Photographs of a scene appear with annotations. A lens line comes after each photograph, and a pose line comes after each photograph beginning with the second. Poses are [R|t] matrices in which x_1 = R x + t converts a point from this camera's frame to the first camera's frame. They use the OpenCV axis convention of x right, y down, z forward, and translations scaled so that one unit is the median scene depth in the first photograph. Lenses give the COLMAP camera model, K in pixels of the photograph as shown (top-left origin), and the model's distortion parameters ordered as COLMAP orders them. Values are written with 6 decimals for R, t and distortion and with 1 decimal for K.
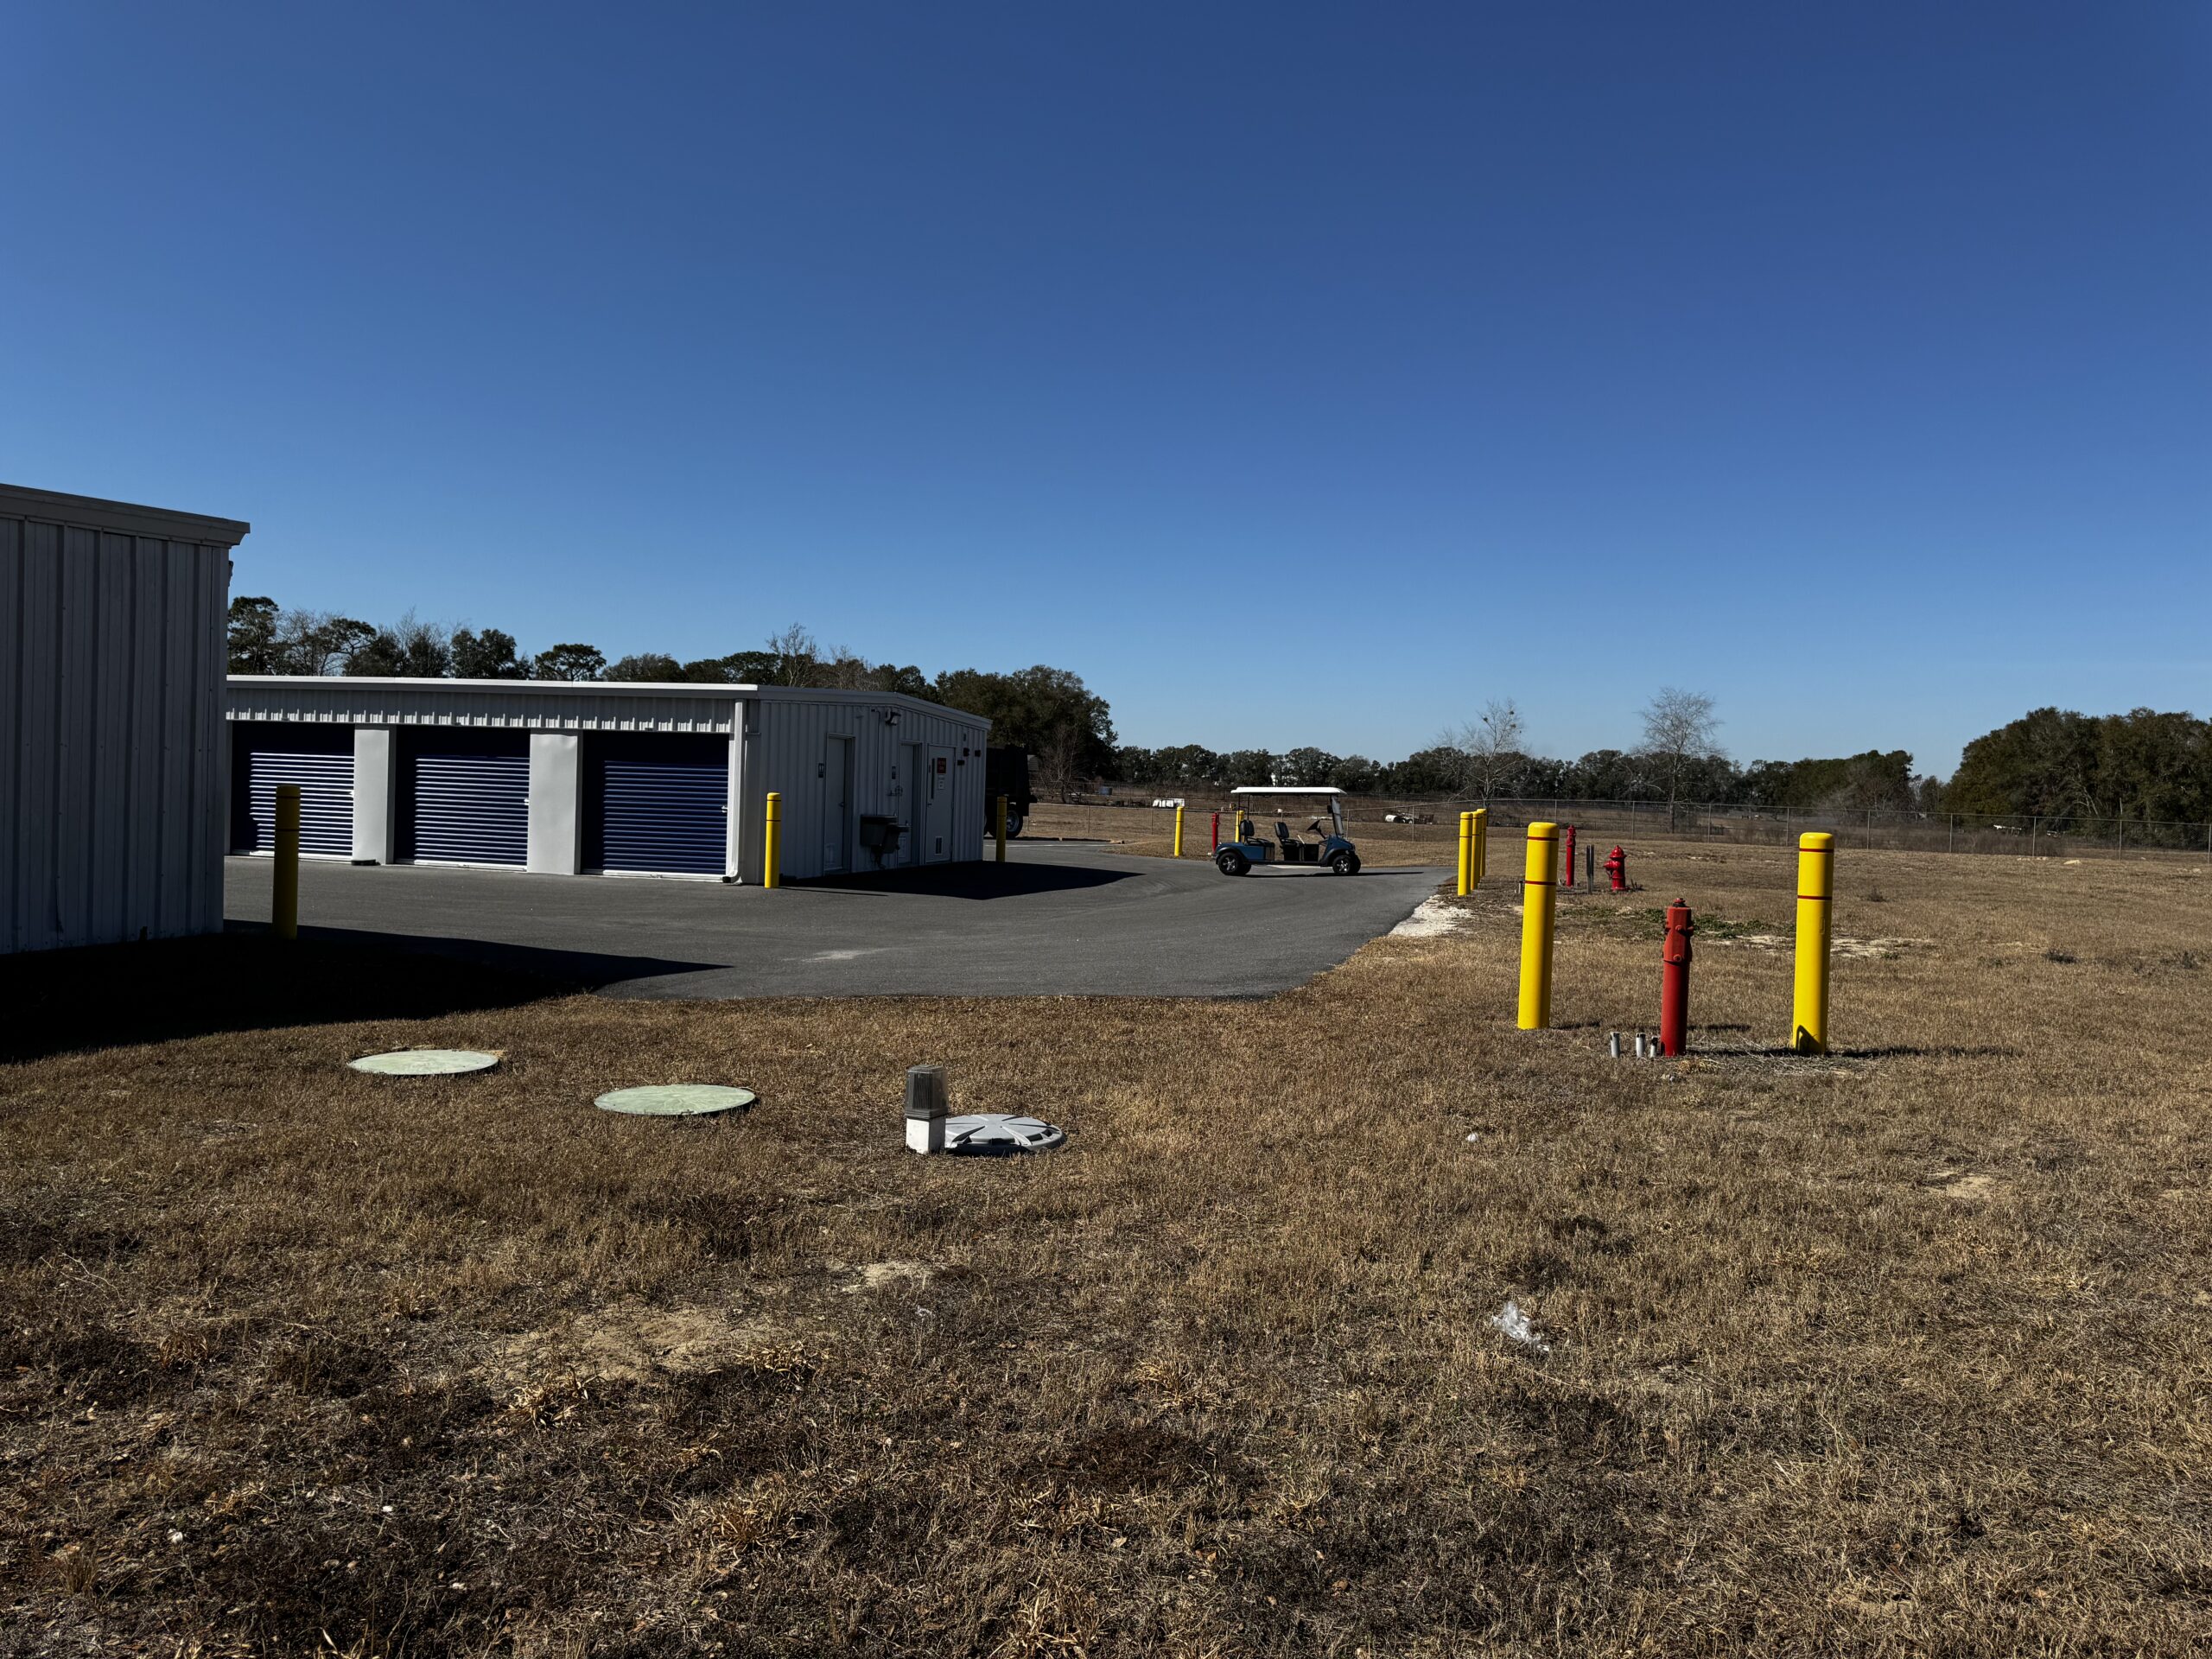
lens RADIAL K [[1574.0, 0, 1106.0], [0, 1574.0, 829.5], [0, 0, 1]] dist [0.005924, 0.001129]
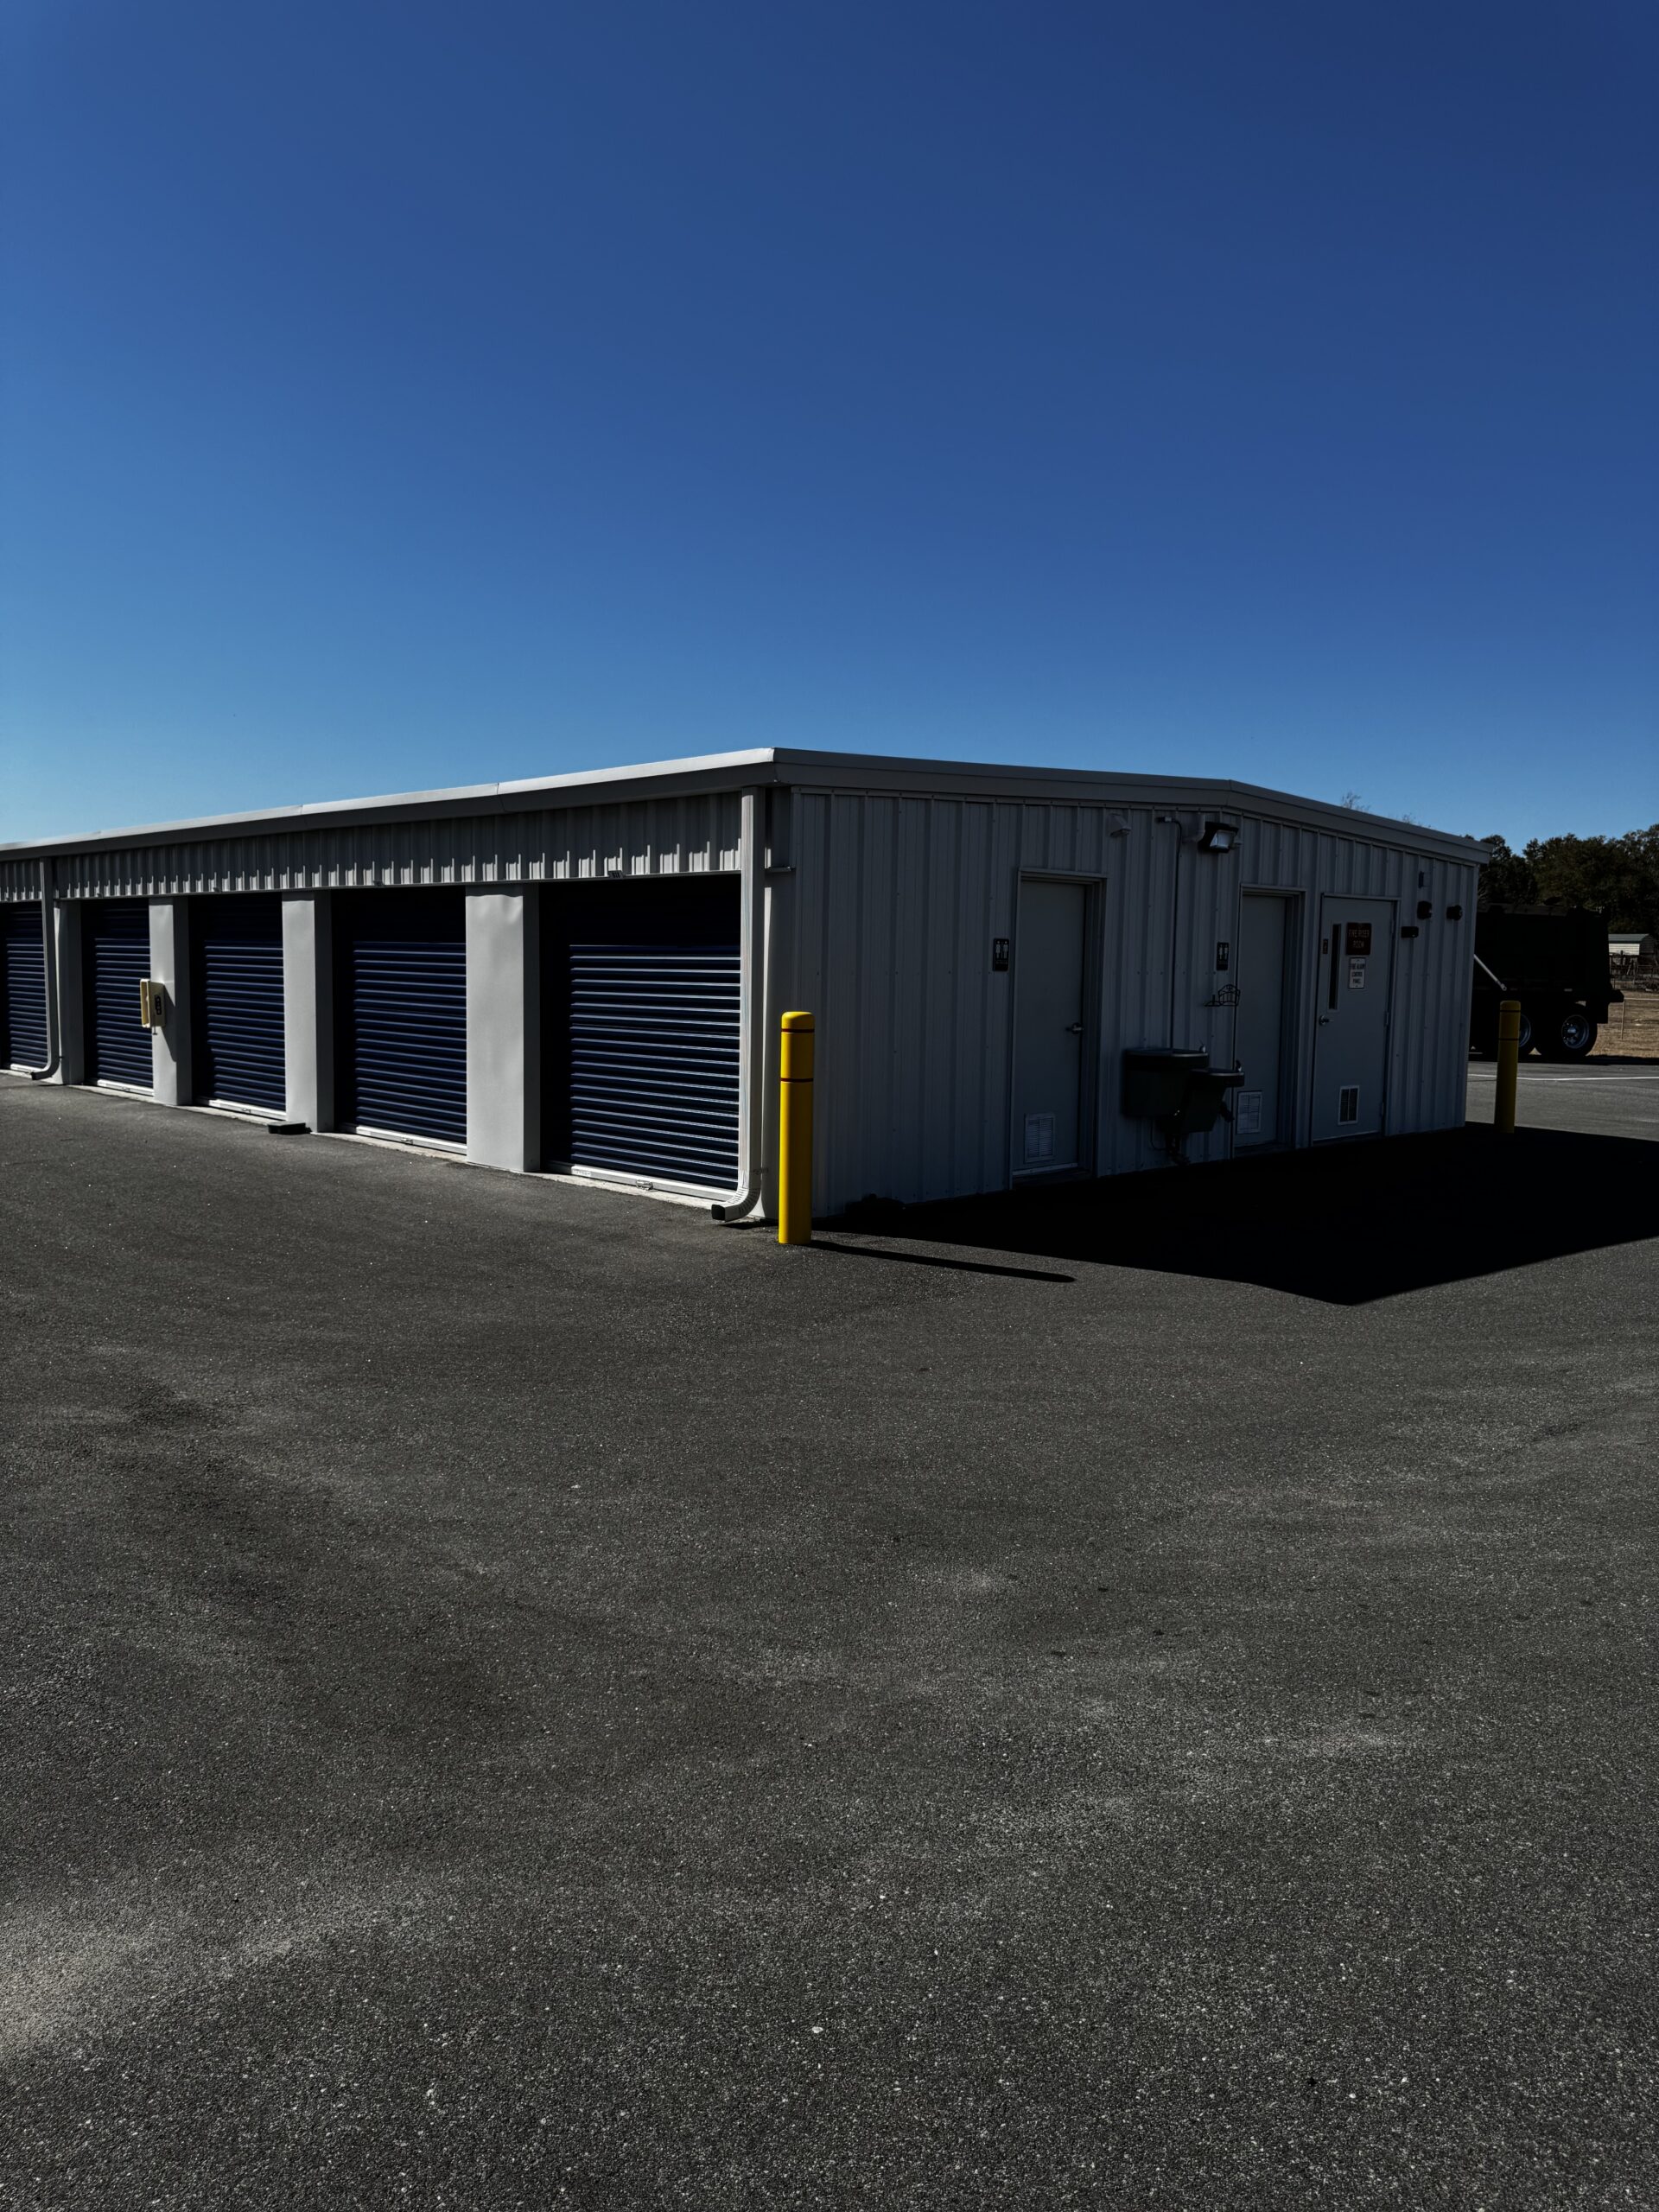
lens RADIAL K [[1574.0, 0, 829.5], [0, 1574.0, 1106.0], [0, 0, 1]] dist [0.005924, 0.001129]
pose [[0.864363, 0.026599, -0.502165, 0.000263], [0.000555, 0.998549, 0.053847, -0.018920], [0.502869, -0.046822, 0.863094, 0.596368]]
